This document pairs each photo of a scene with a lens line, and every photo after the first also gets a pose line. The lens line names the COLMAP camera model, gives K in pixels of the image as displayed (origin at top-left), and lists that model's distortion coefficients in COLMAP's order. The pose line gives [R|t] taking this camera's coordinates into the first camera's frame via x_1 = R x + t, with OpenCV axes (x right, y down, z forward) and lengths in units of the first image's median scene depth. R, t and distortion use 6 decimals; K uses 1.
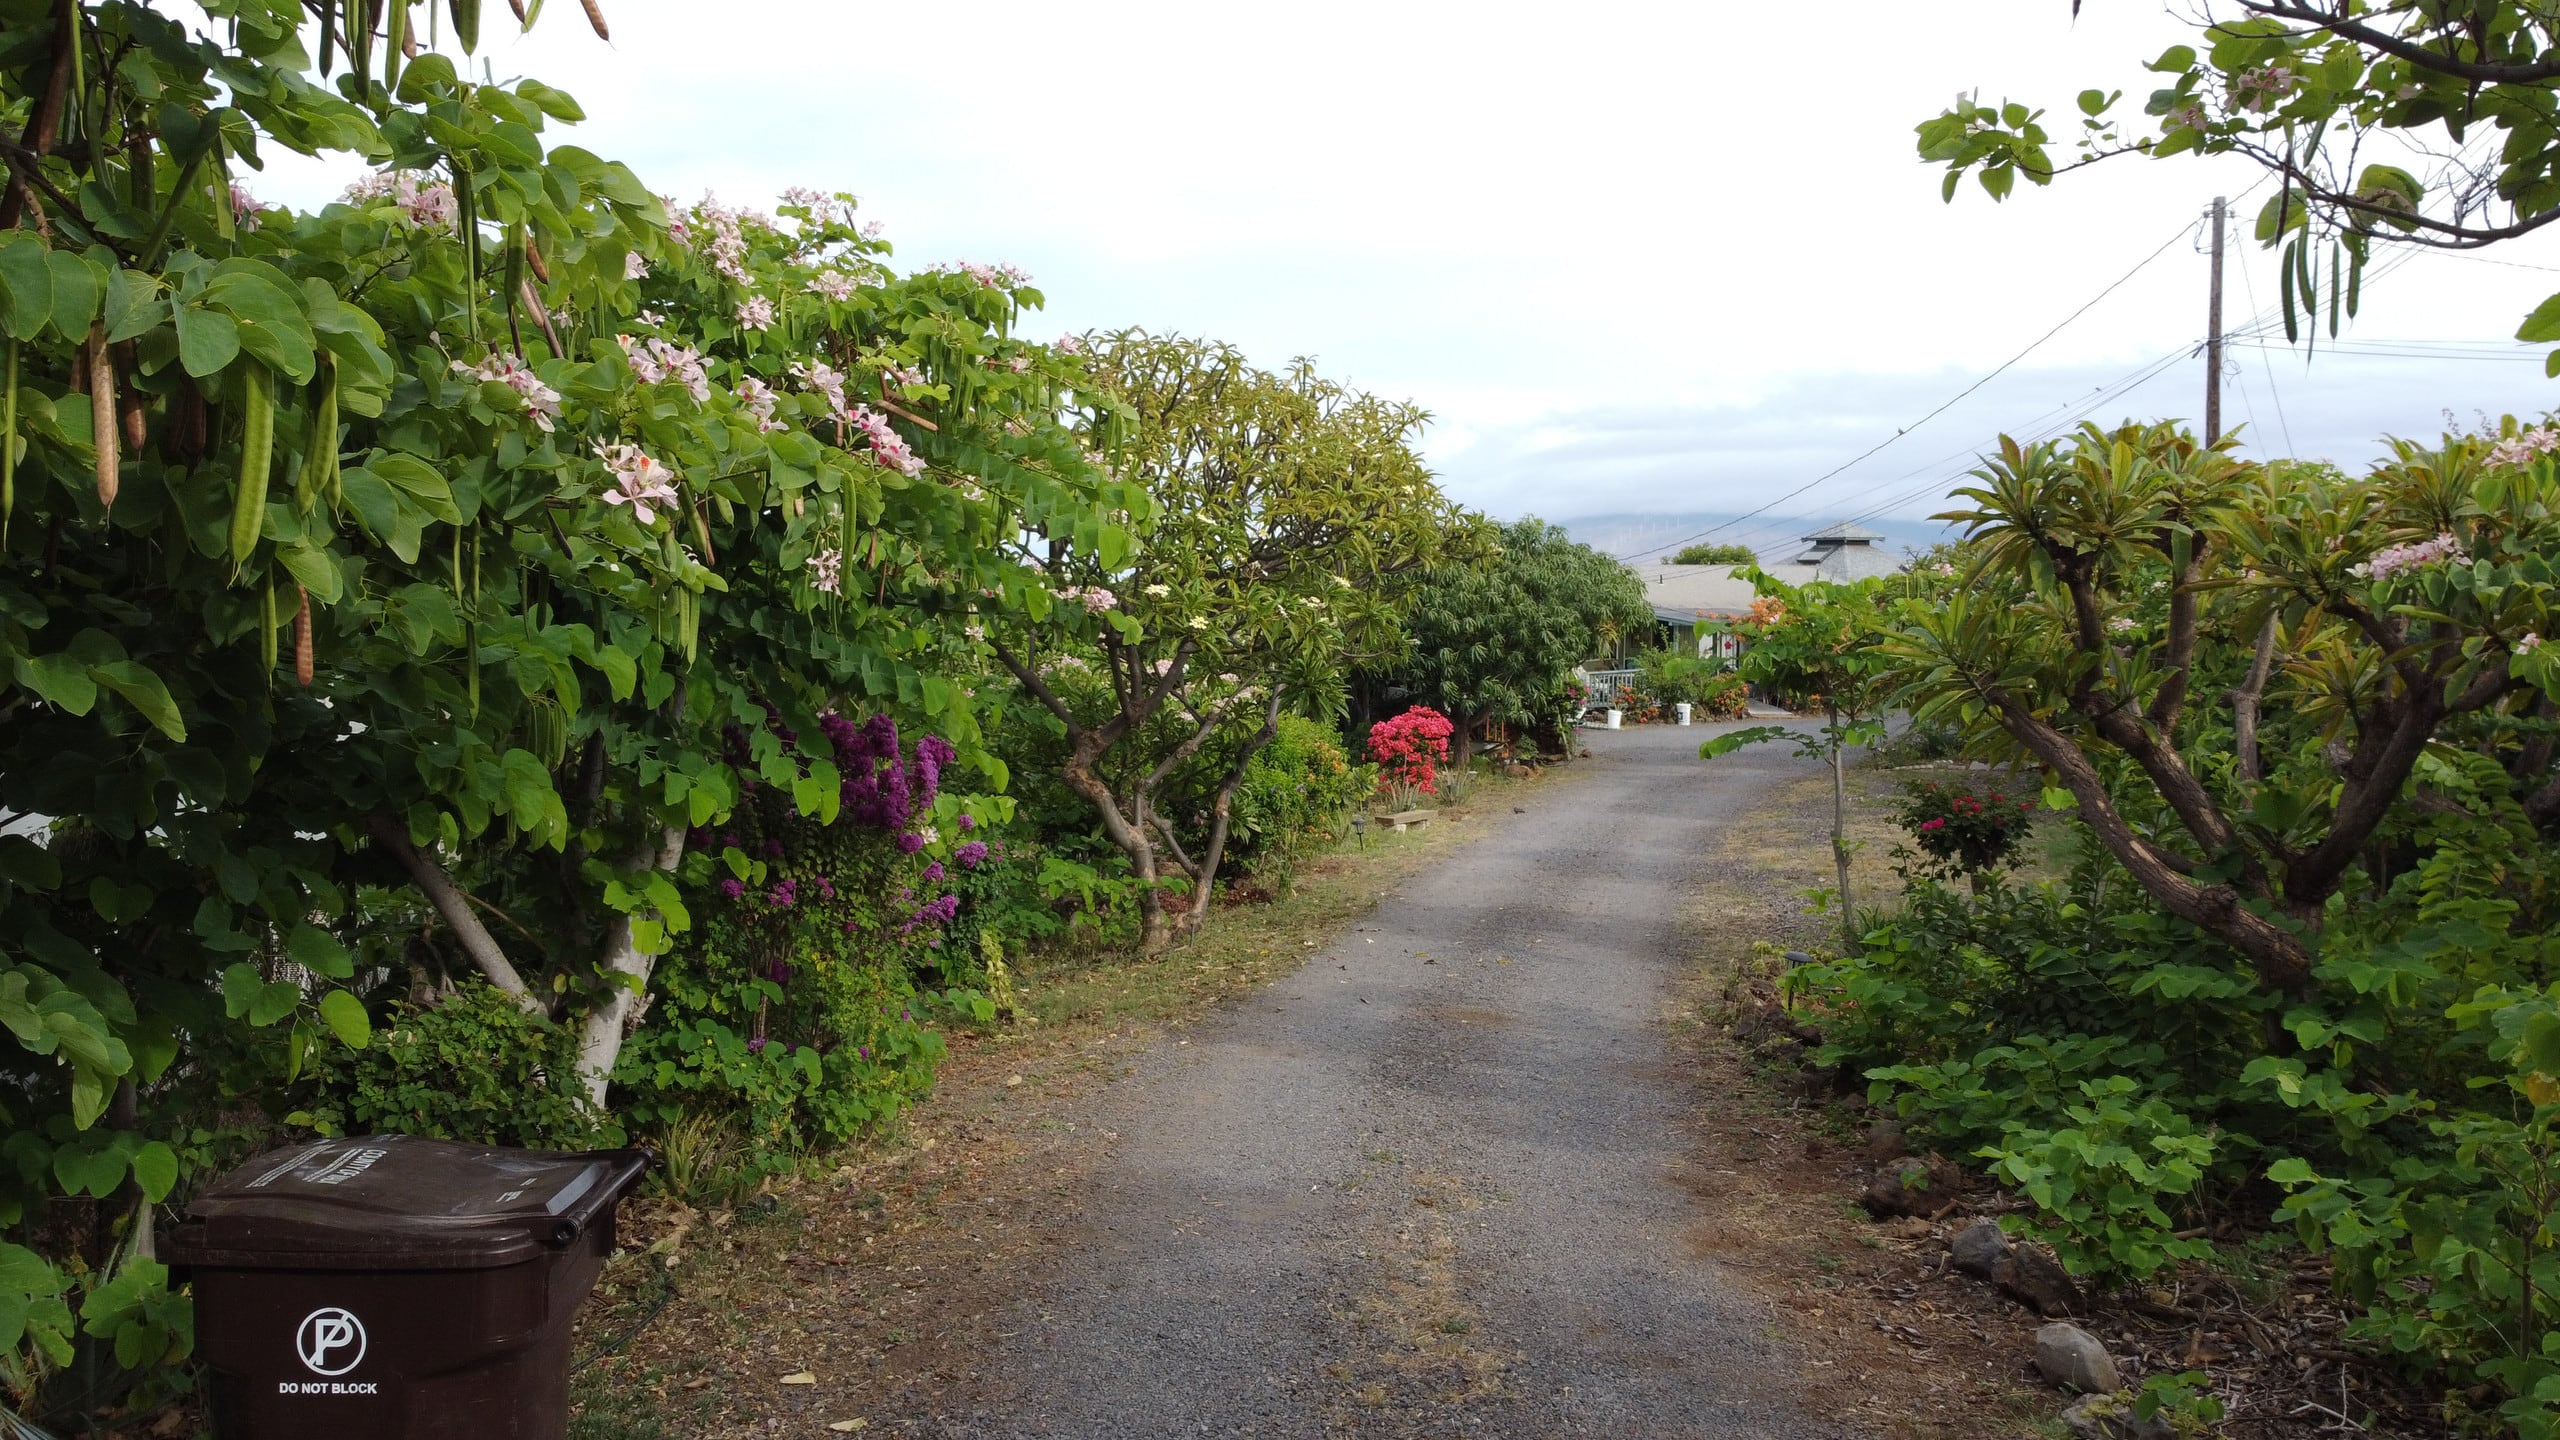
lens RADIAL K [[1964.9, 0, 1265.8], [0, 1964.9, 719.6], [0, 0, 1]] dist [0.001734, -0.008575]
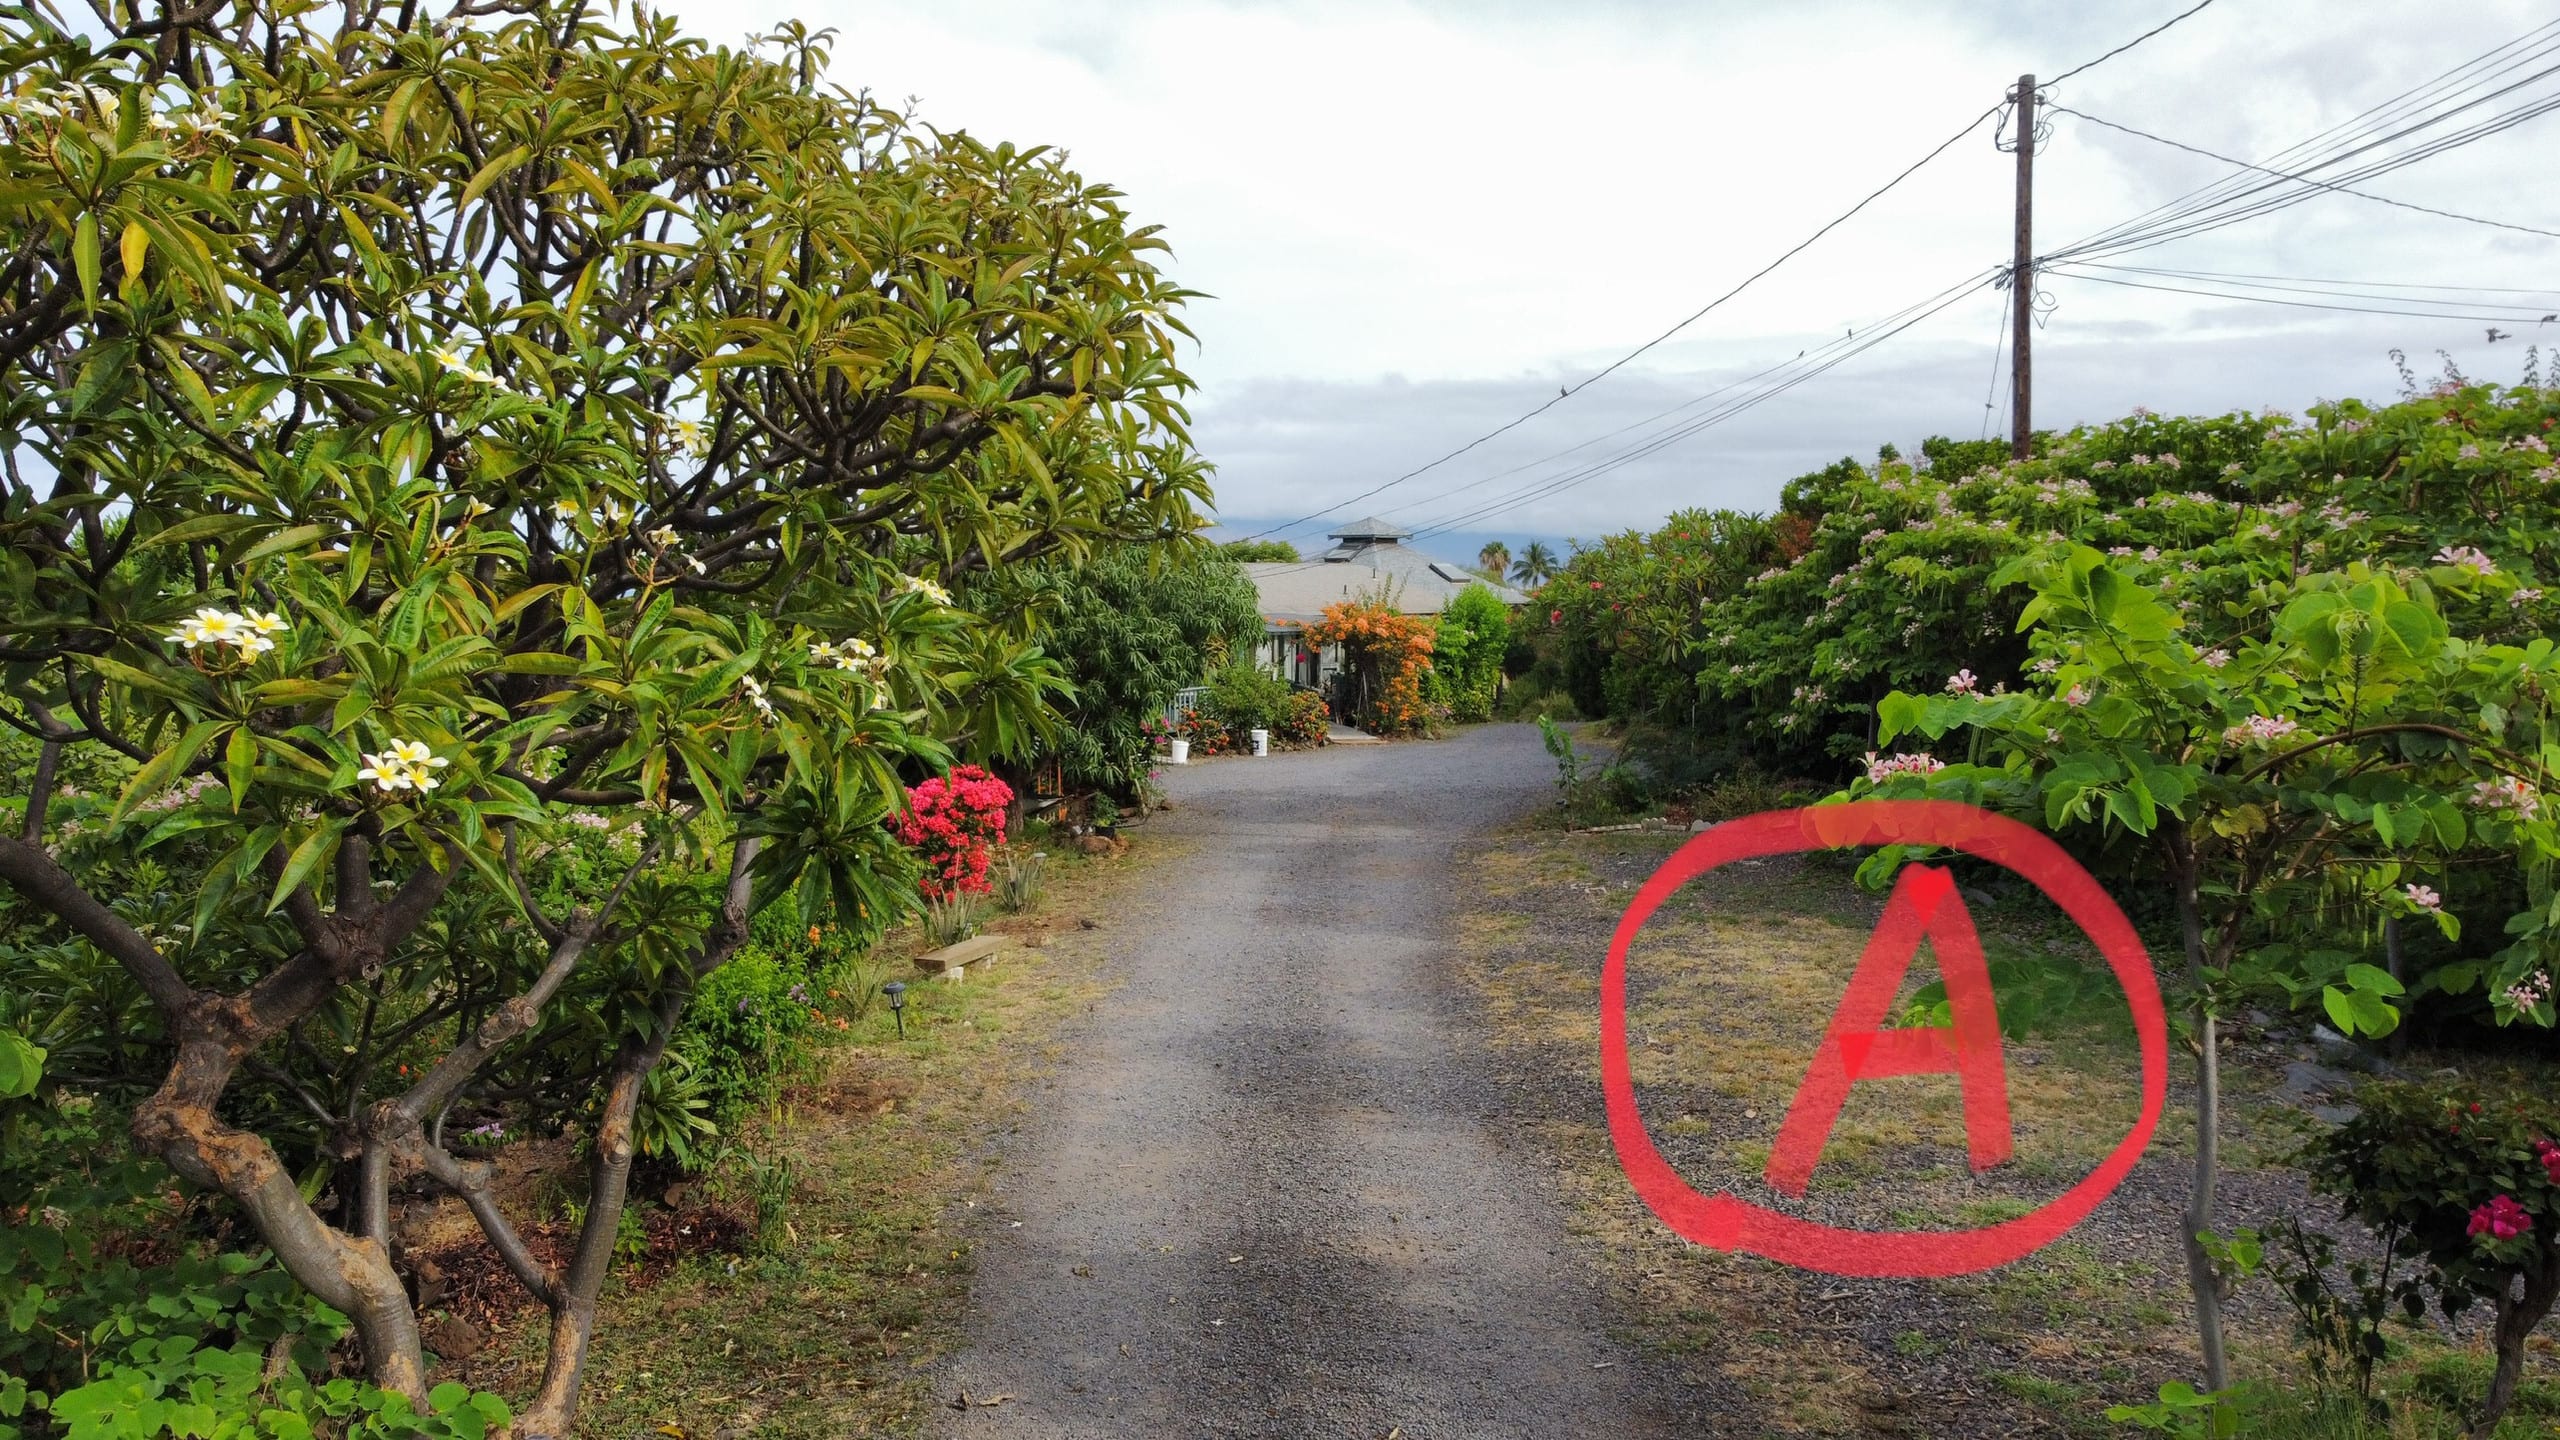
lens RADIAL K [[1964.9, 0, 1262.3], [0, 1964.9, 710.6], [0, 0, 1]] dist [0.001734, -0.008575]
pose [[0.966227, -0.015442, 0.257228, 0.002652], [0.016463, 0.999863, -0.001814, -0.023983], [-0.257164, 0.005988, 0.966349, 0.328560]]
